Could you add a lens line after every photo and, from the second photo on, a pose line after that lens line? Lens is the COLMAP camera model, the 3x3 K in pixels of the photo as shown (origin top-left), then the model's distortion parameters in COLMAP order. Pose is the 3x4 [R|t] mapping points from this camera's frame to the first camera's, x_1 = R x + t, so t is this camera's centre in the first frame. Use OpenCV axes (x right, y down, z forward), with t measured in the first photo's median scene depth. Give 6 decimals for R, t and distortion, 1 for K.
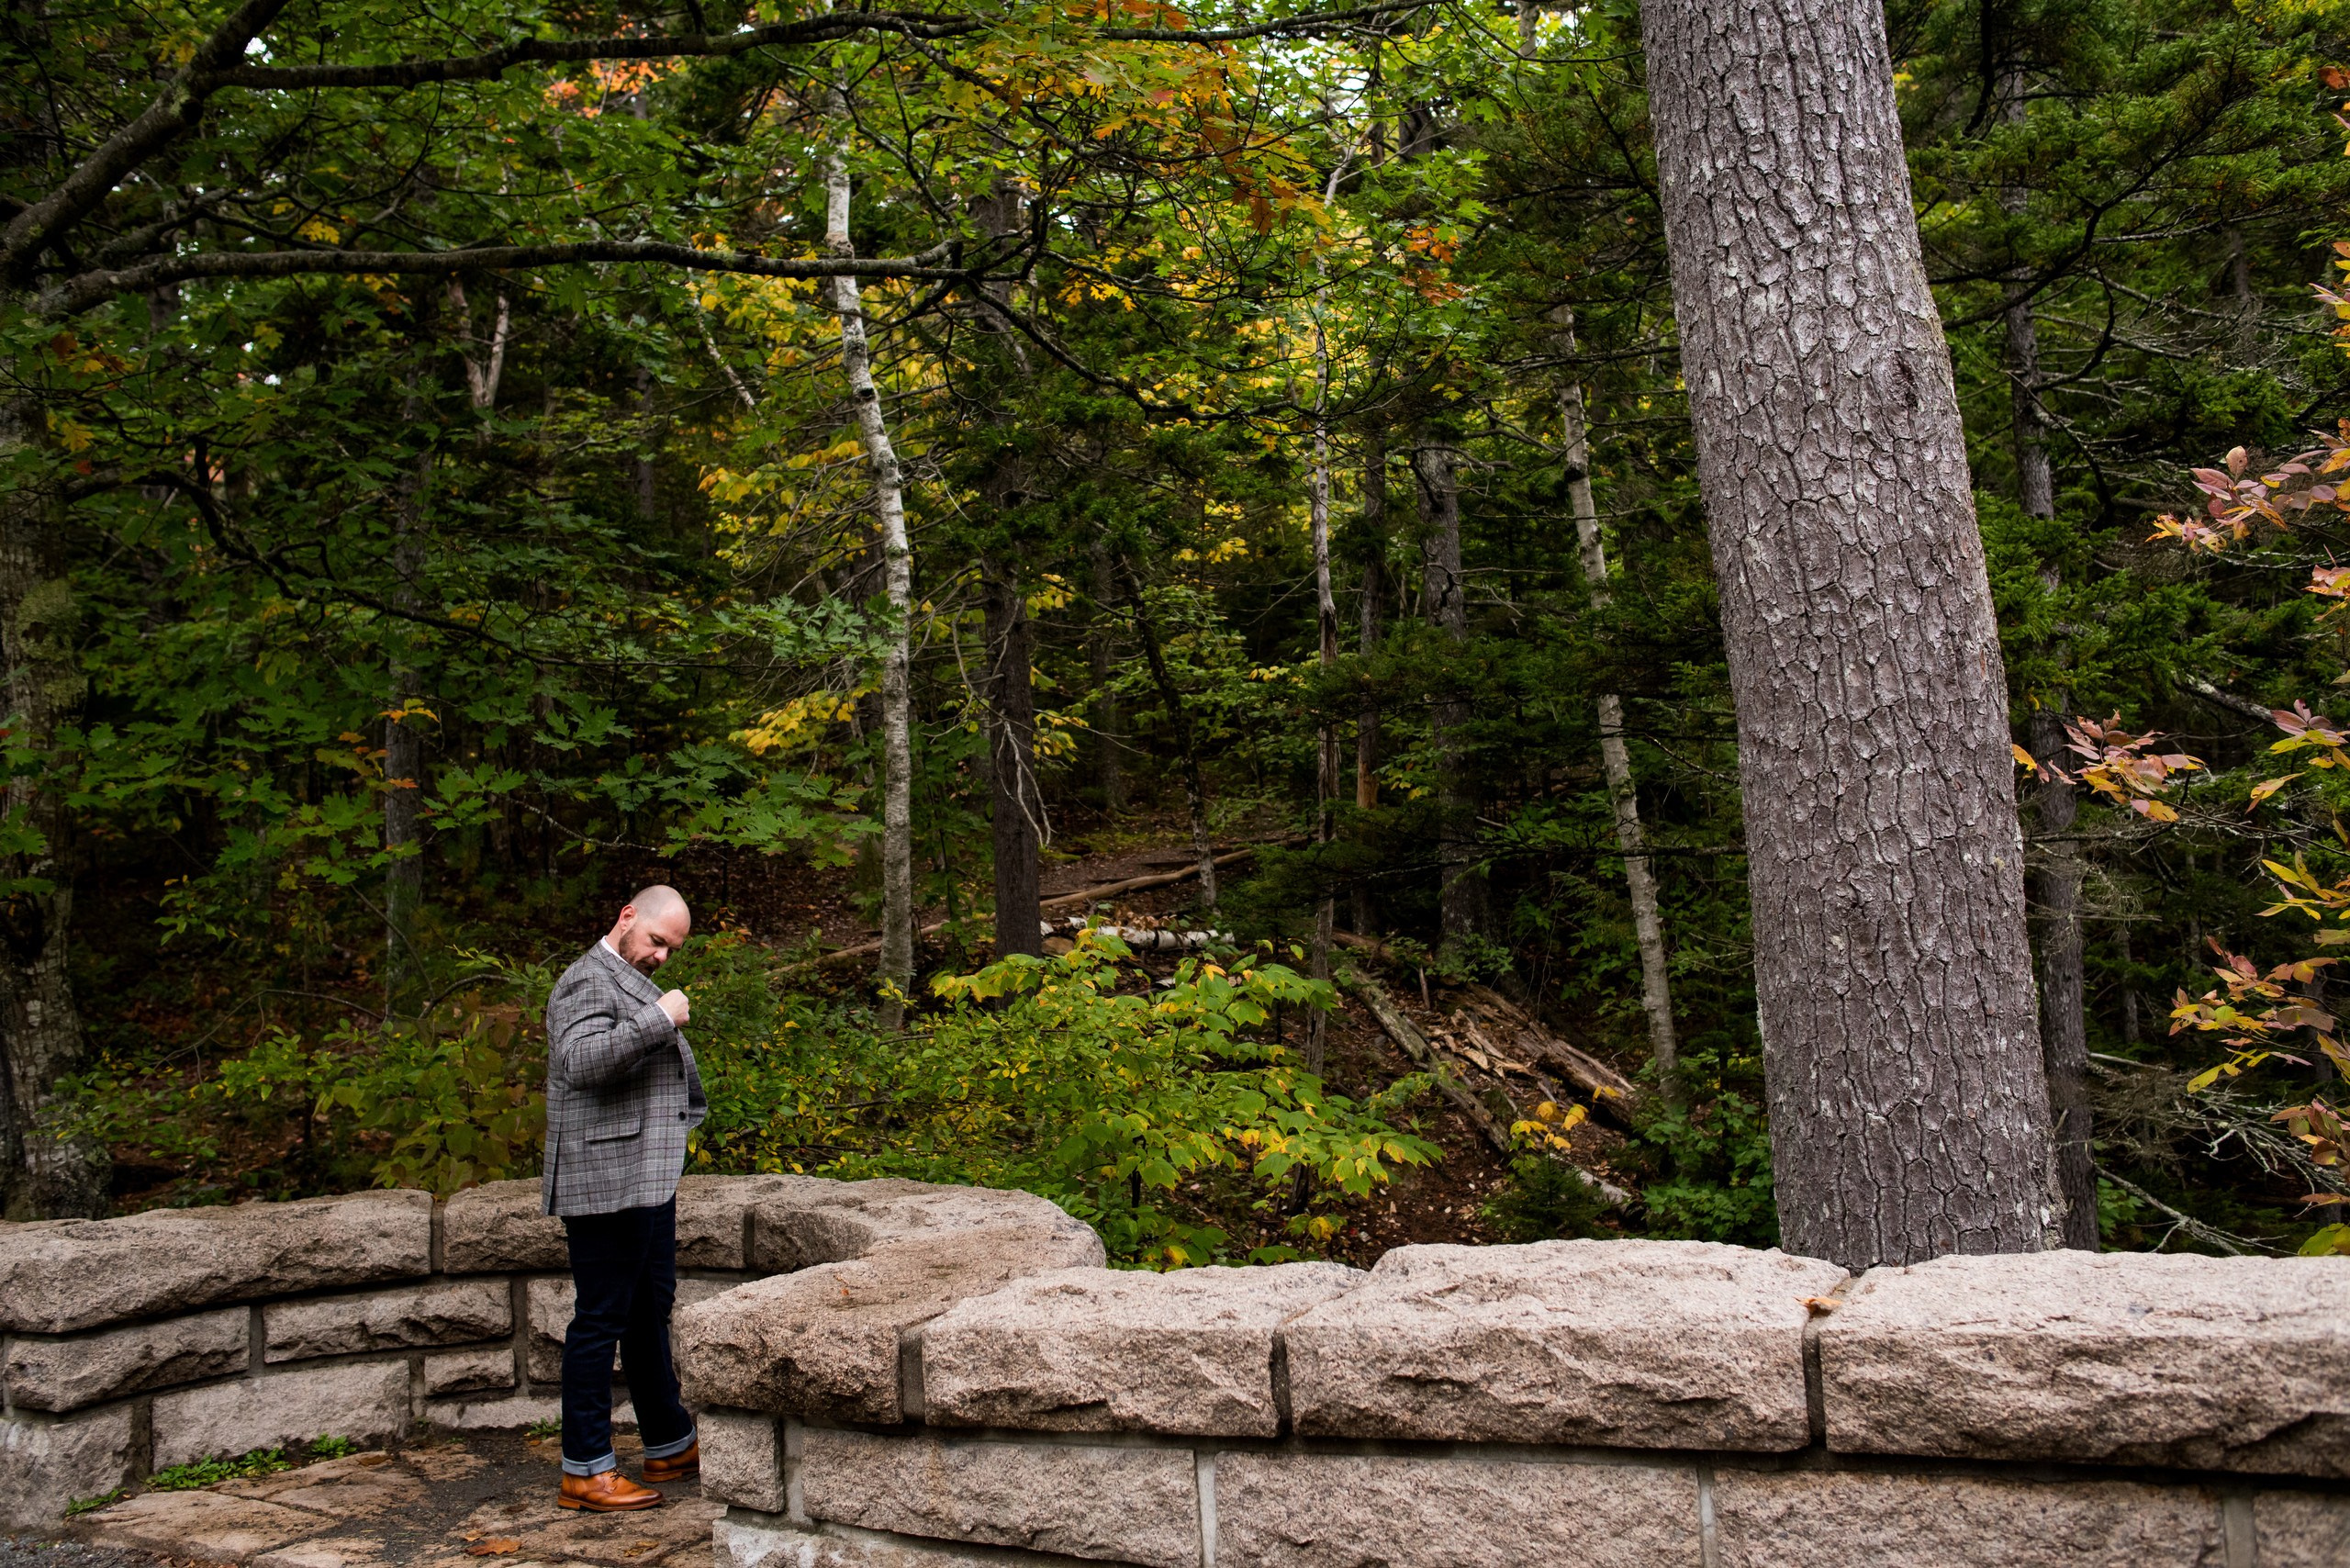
lens RADIAL K [[1890.5, 0, 1158.5], [0, 1890.5, 771.1], [0, 0, 1]] dist [-0.076725, 0.065607]
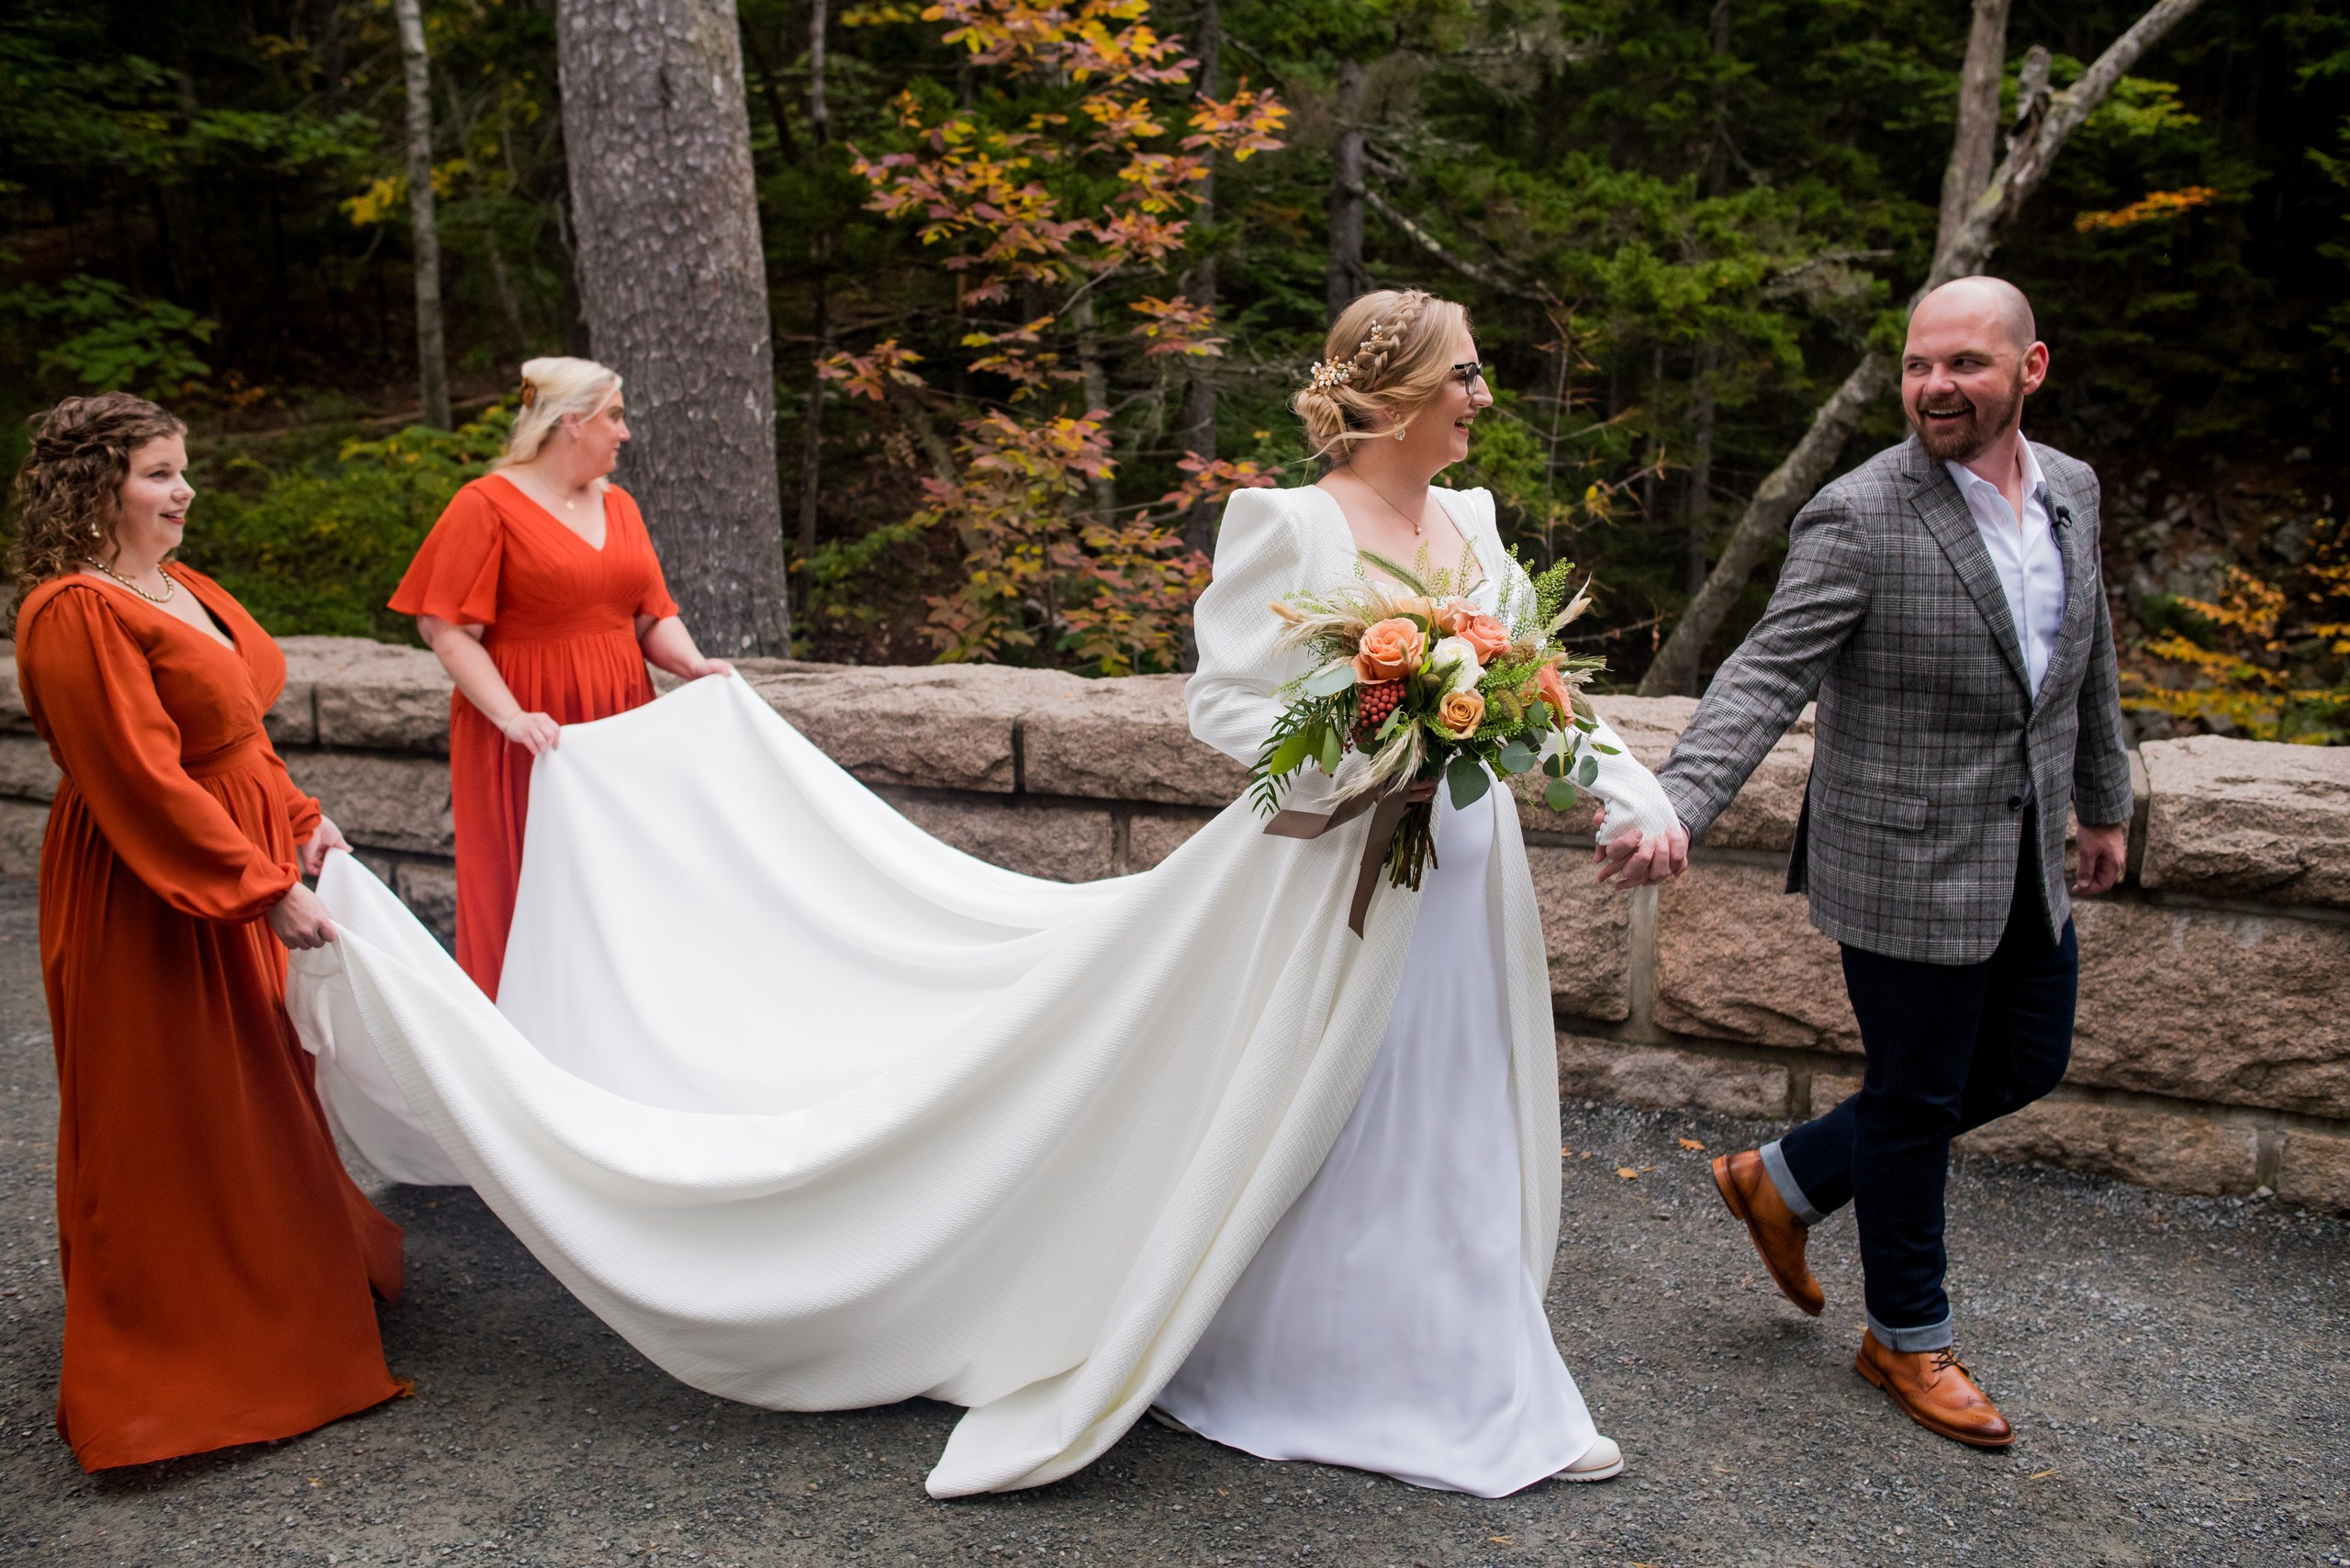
lens RADIAL K [[1890.5, 0, 1169.2], [0, 1890.5, 773.3], [0, 0, 1]] dist [-0.076725, 0.065607]
pose [[0.997411, 0.033688, 0.063536, 0.739197], [-0.050657, 0.956220, 0.288231, -0.138800], [-0.051045, -0.290703, 0.955451, -0.603389]]
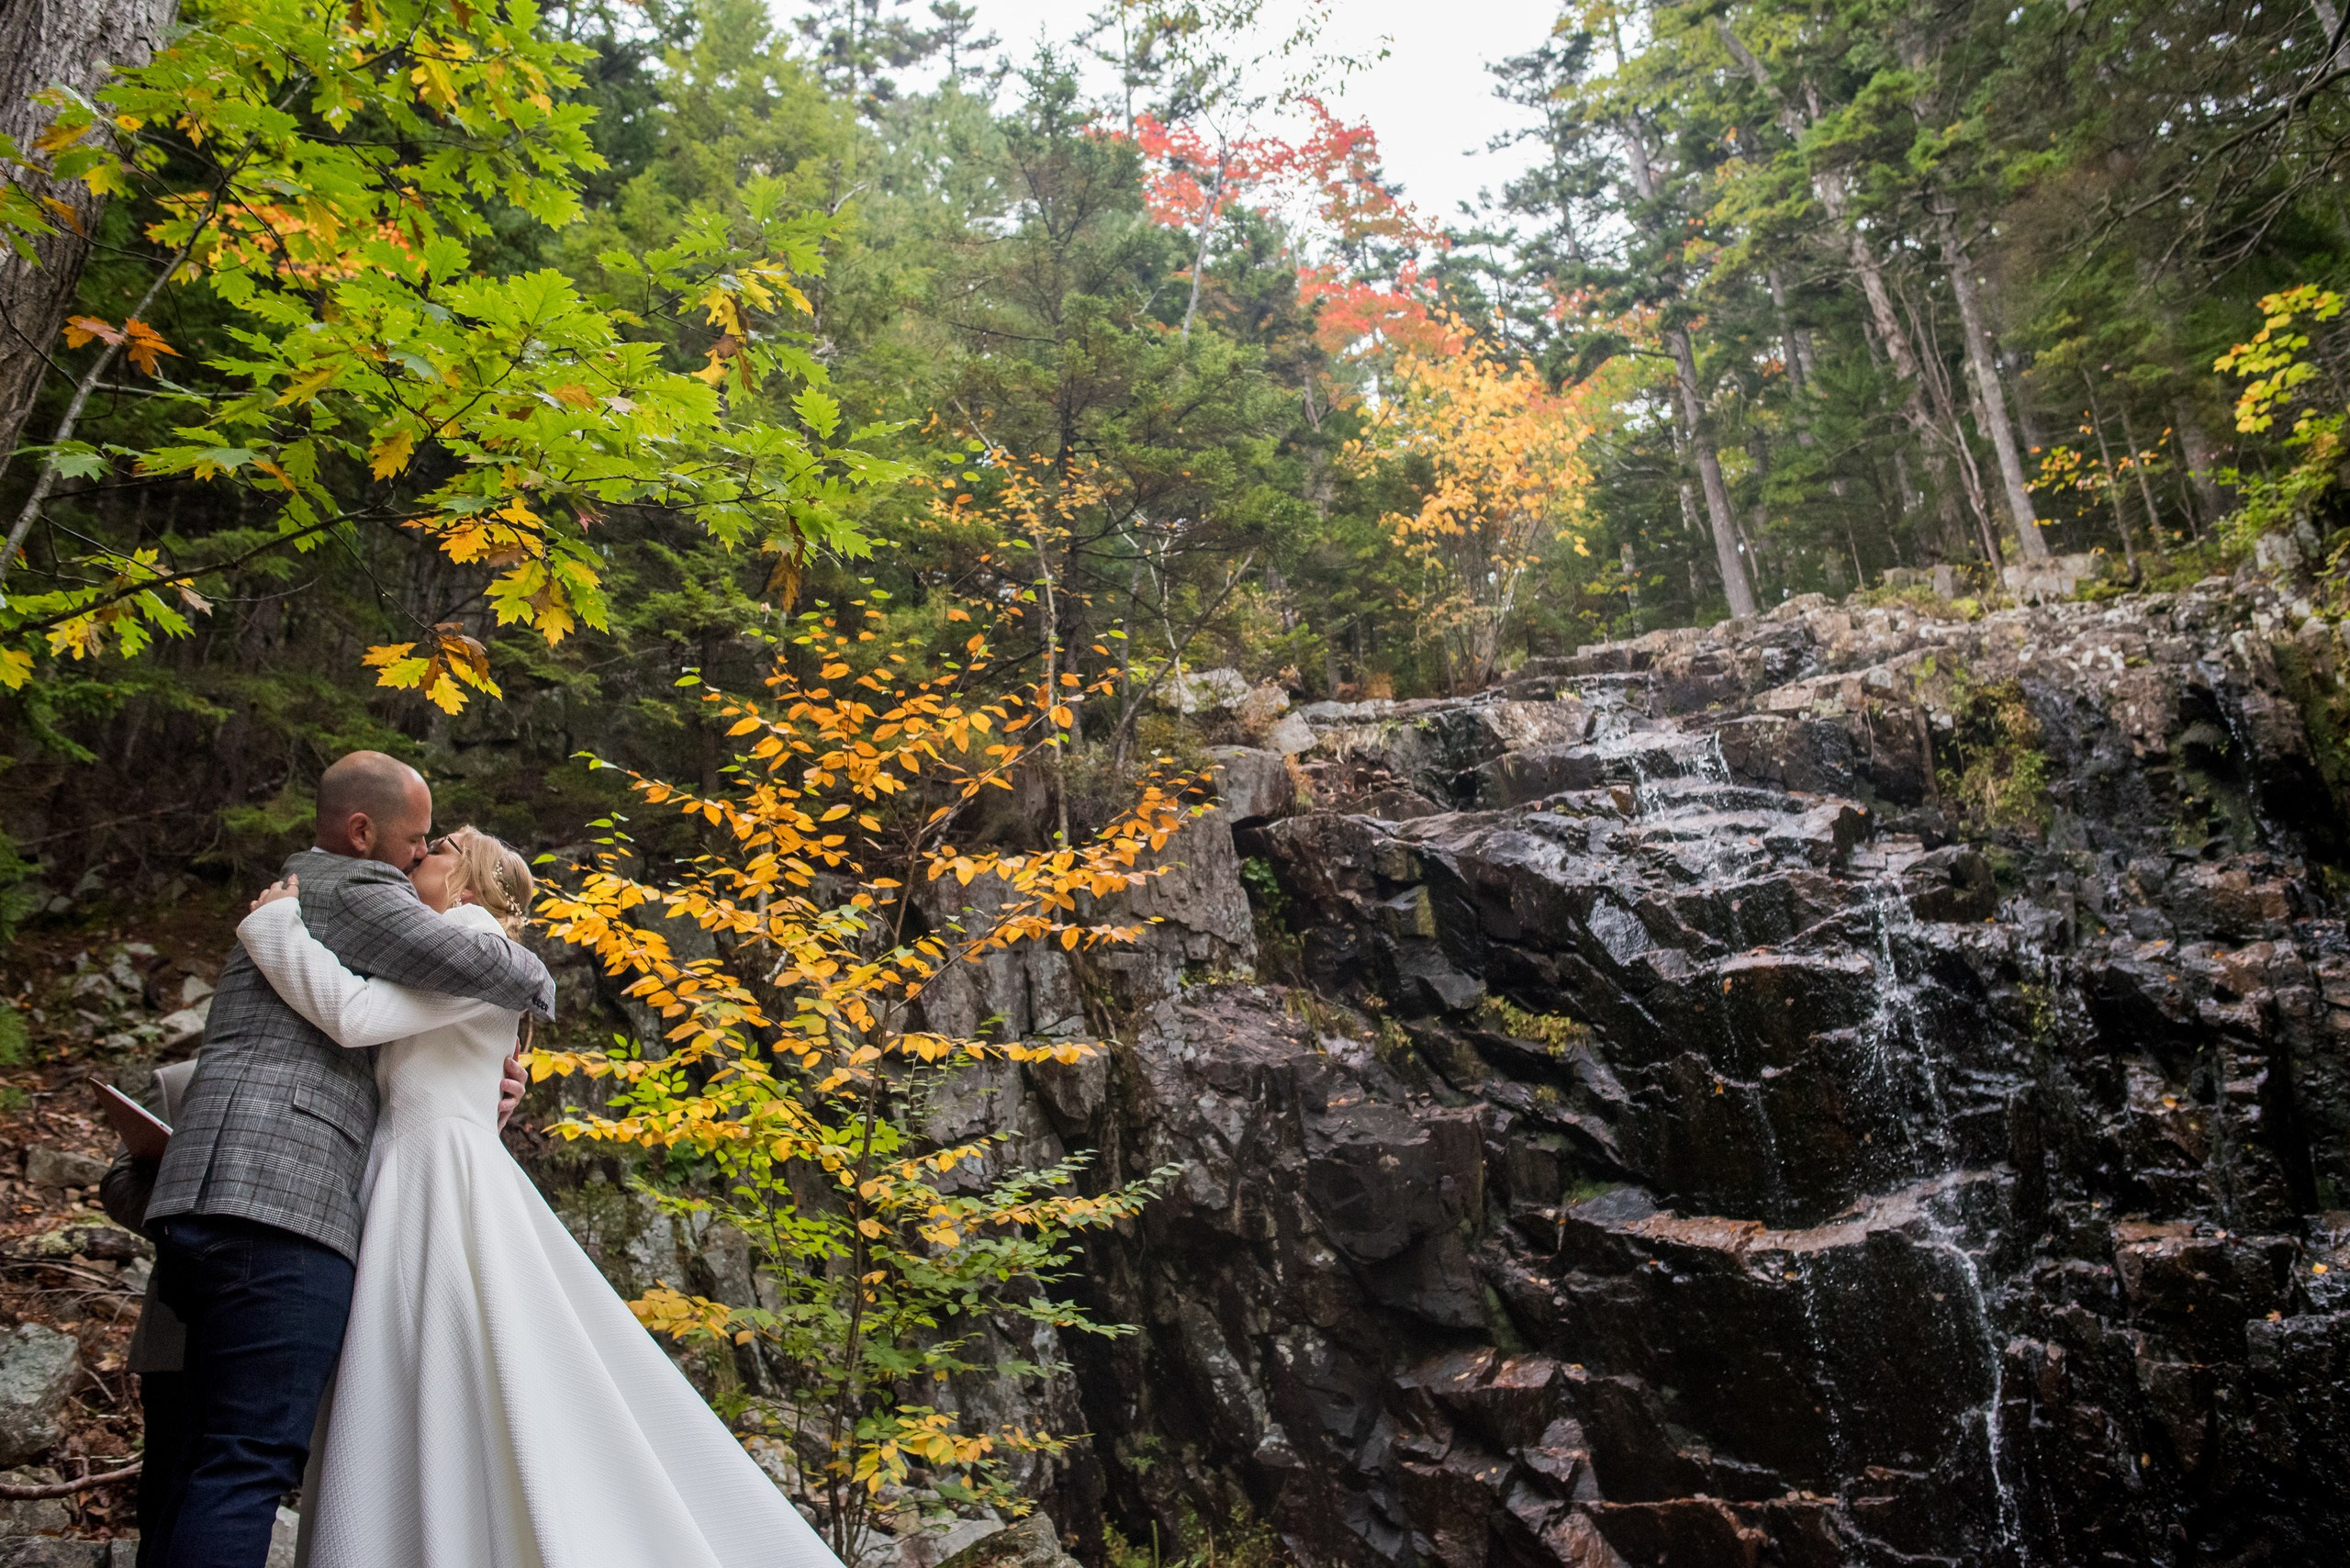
lens RADIAL K [[1890.5, 0, 1172.0], [0, 1890.5, 786.5], [0, 0, 1]] dist [-0.076725, 0.065607]
pose [[0.346962, 0.365673, 0.863655, 2.010260], [-0.047255, 0.926507, -0.373300, 1.037800], [-0.936688, 0.088709, 0.338743, 2.235377]]
